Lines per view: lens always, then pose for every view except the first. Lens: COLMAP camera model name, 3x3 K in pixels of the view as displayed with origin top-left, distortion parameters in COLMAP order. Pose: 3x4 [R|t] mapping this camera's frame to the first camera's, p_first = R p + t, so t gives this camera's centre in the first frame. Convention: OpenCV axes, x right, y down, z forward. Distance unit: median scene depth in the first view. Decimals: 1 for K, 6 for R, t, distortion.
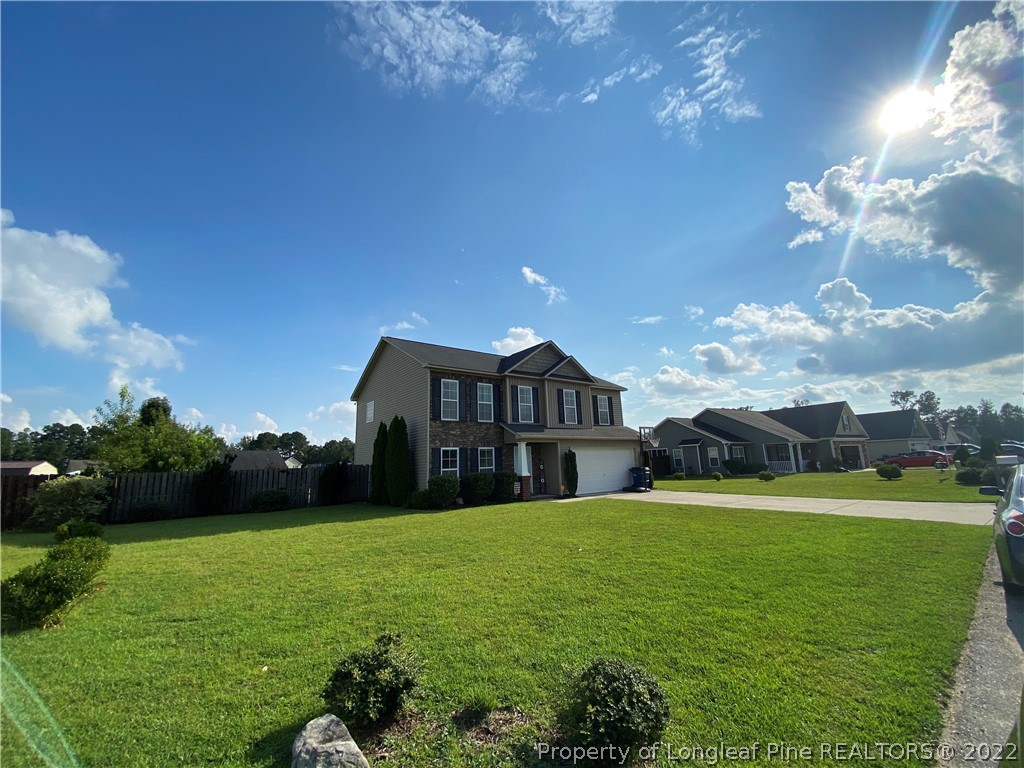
lens RADIAL K [[418.3, 0, 512.7], [0, 418.3, 379.2], [0, 0, 1]] dist [0.005483, -0.014472]
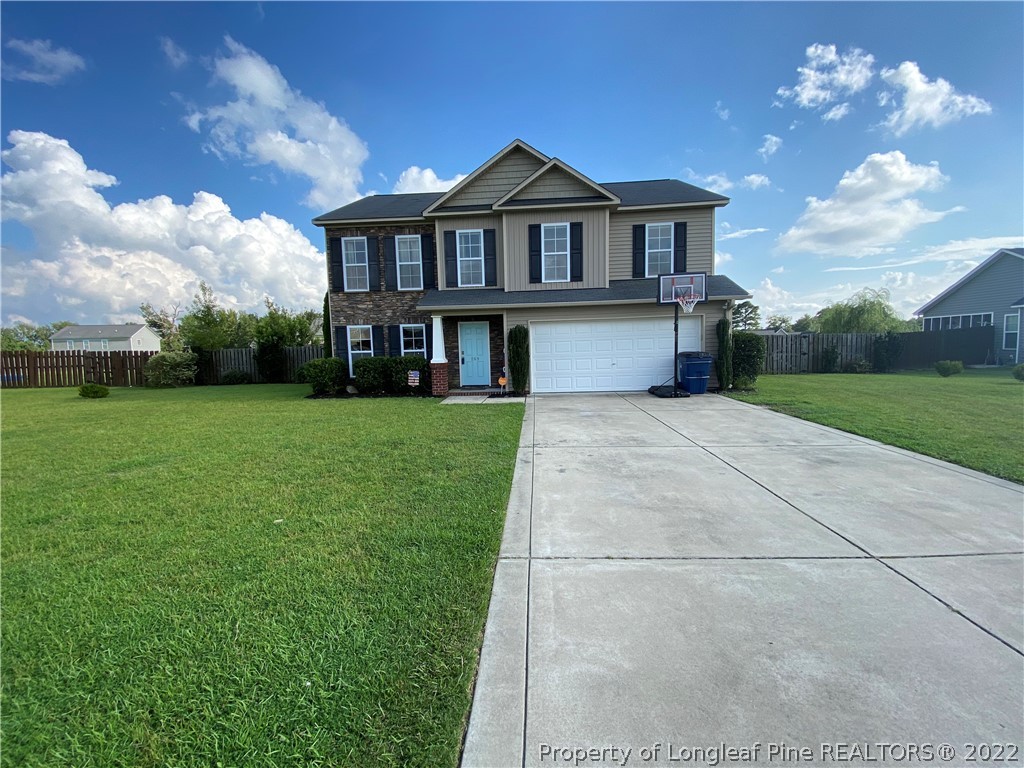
lens RADIAL K [[418.3, 0, 510.3], [0, 418.3, 386.3], [0, 0, 1]] dist [0.005483, -0.014472]
pose [[0.750630, 0.083994, -0.655363, 0.543106], [0.131443, 0.953078, 0.272701, 0.083271], [0.647517, -0.290840, 0.704368, 0.527004]]
